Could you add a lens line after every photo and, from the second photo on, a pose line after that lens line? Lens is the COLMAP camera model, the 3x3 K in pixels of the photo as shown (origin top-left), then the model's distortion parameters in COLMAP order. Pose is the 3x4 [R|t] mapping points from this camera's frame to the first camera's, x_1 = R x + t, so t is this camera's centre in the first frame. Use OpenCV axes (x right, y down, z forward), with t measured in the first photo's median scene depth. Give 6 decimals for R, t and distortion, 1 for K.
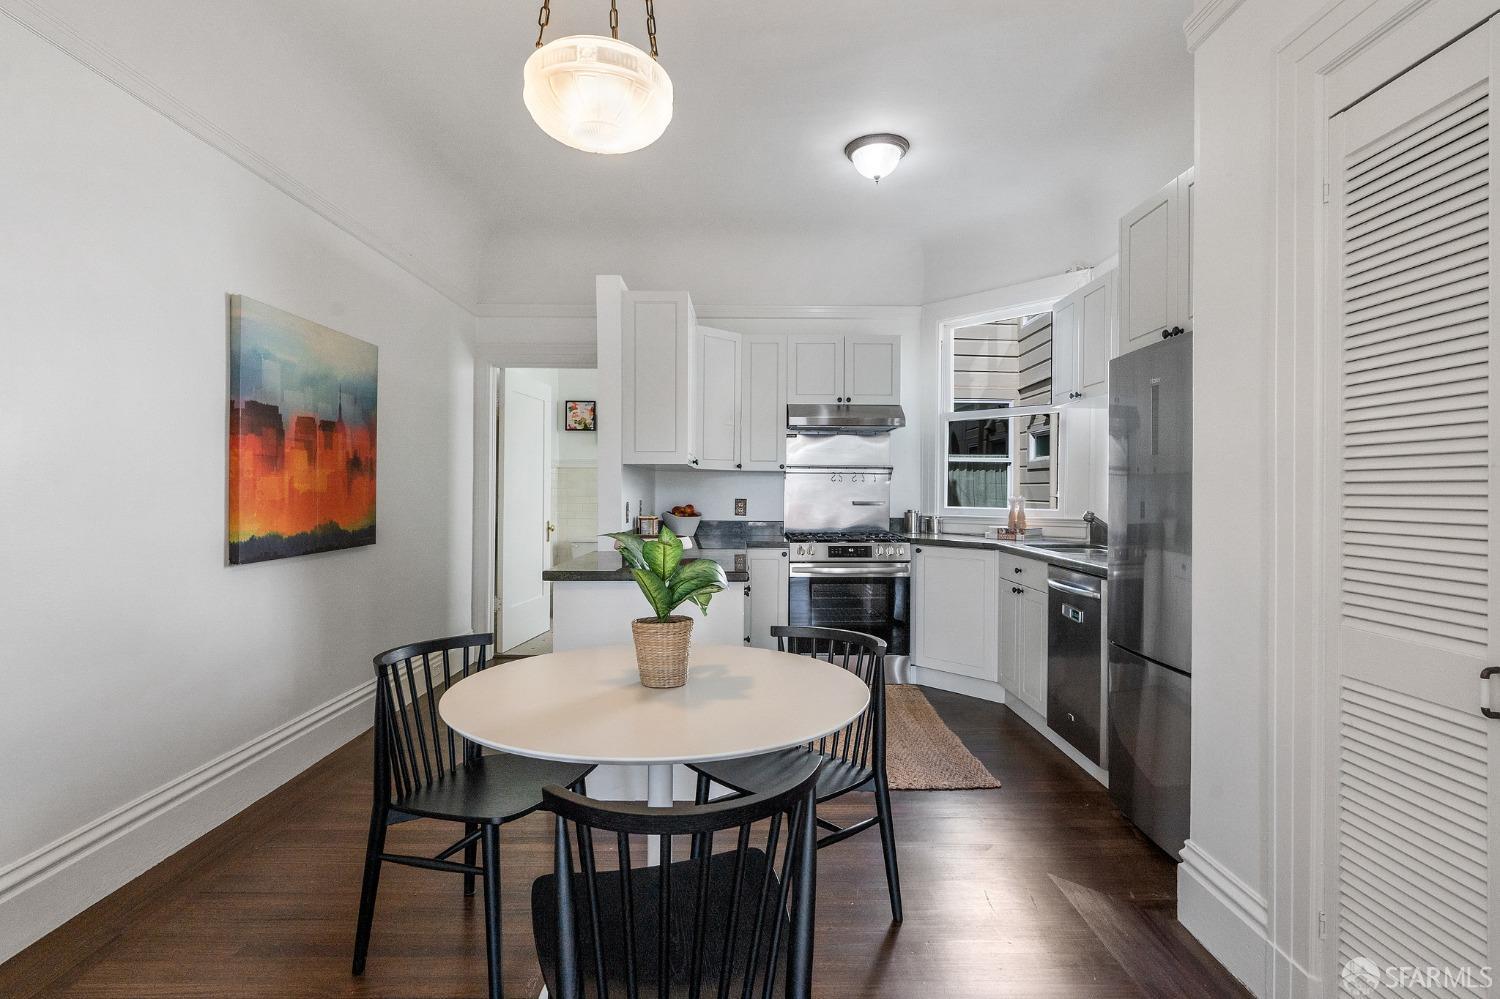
lens RADIAL K [[728.7, 0, 750.0], [0, 728.7, 499.5], [0, 0, 1]] dist [-0.002705, 0.000073]
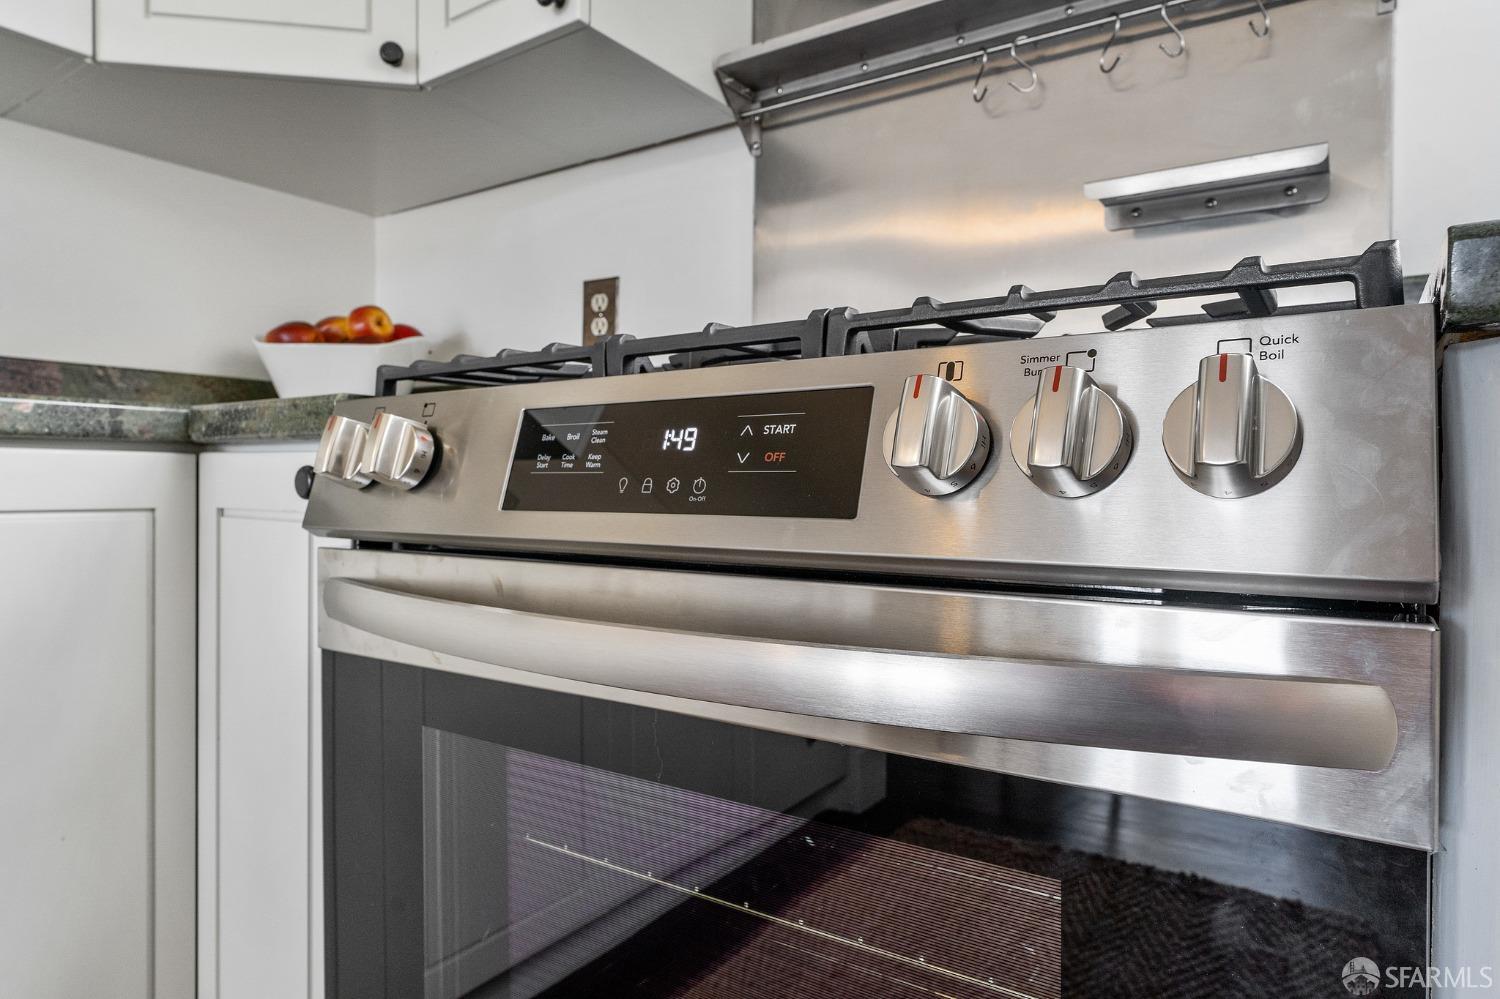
lens RADIAL K [[923.6, 0, 750.0], [0, 923.6, 499.5], [0, 0, 1]] dist [-0.000224, -0.000030]
pose [[0.820115, 0.008125, -0.572142, 0.203717], [-0.010148, 0.999948, -0.000345, 0.072873], [0.572109, 0.006089, 0.820155, 0.854351]]
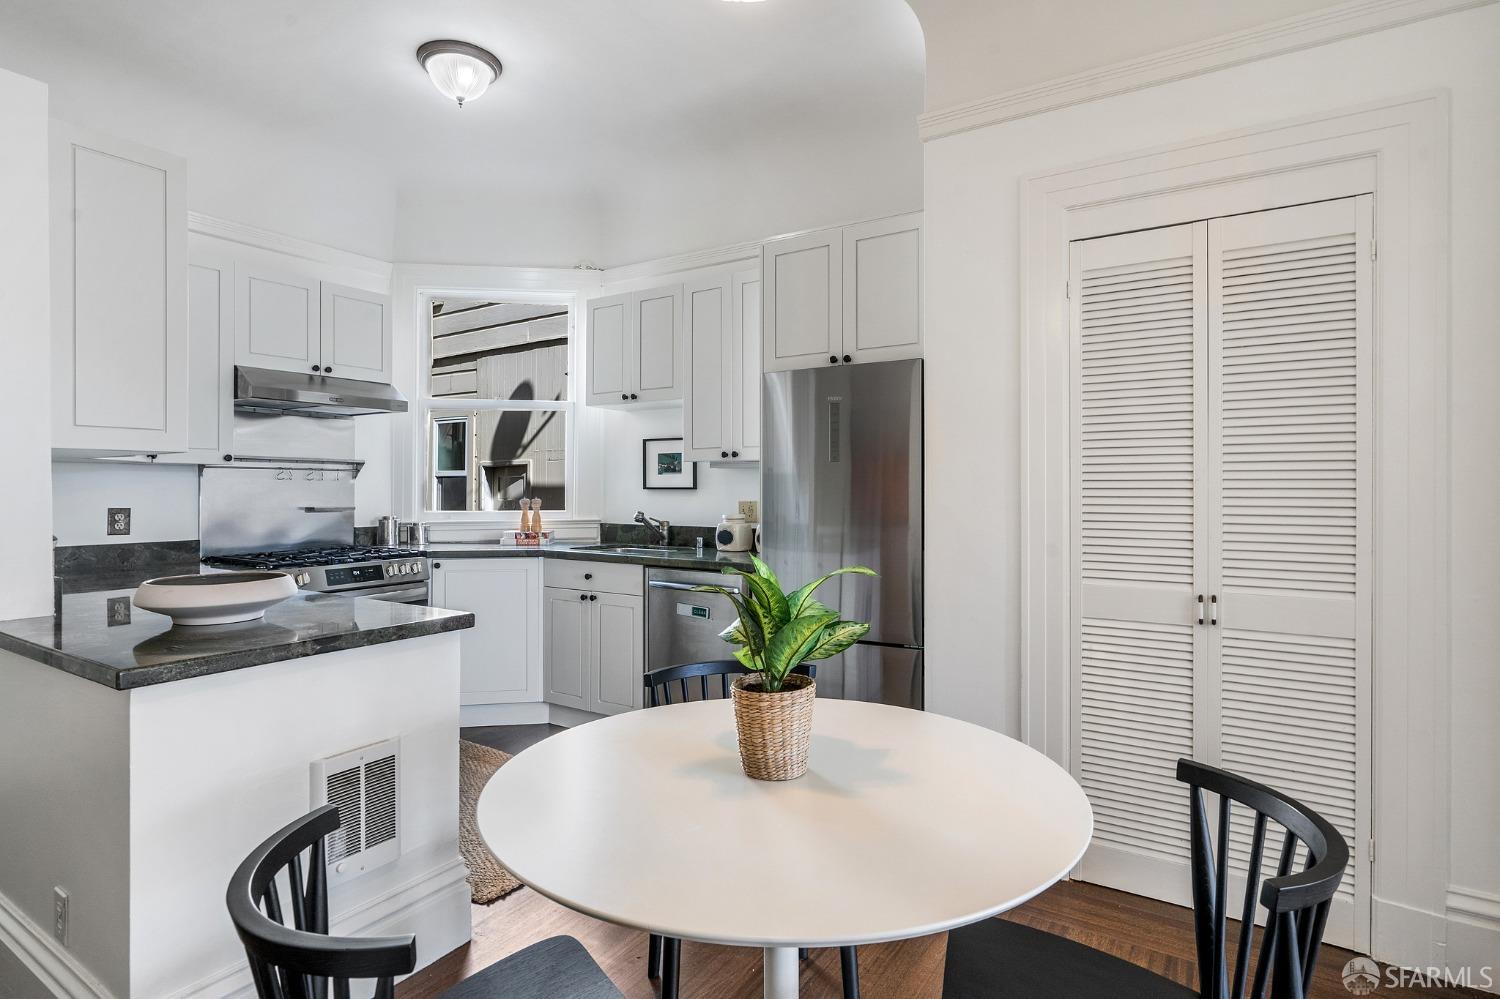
lens RADIAL K [[757.6, 0, 752.3], [0, 757.6, 481.2], [0, 0, 1]] dist [-0.007251, -0.000465]
pose [[0.548352, 0.002968, 0.836243, -0.270186], [0.014313, 0.999814, -0.012933, -0.008024], [-0.836125, 0.019061, 0.548207, 0.224783]]
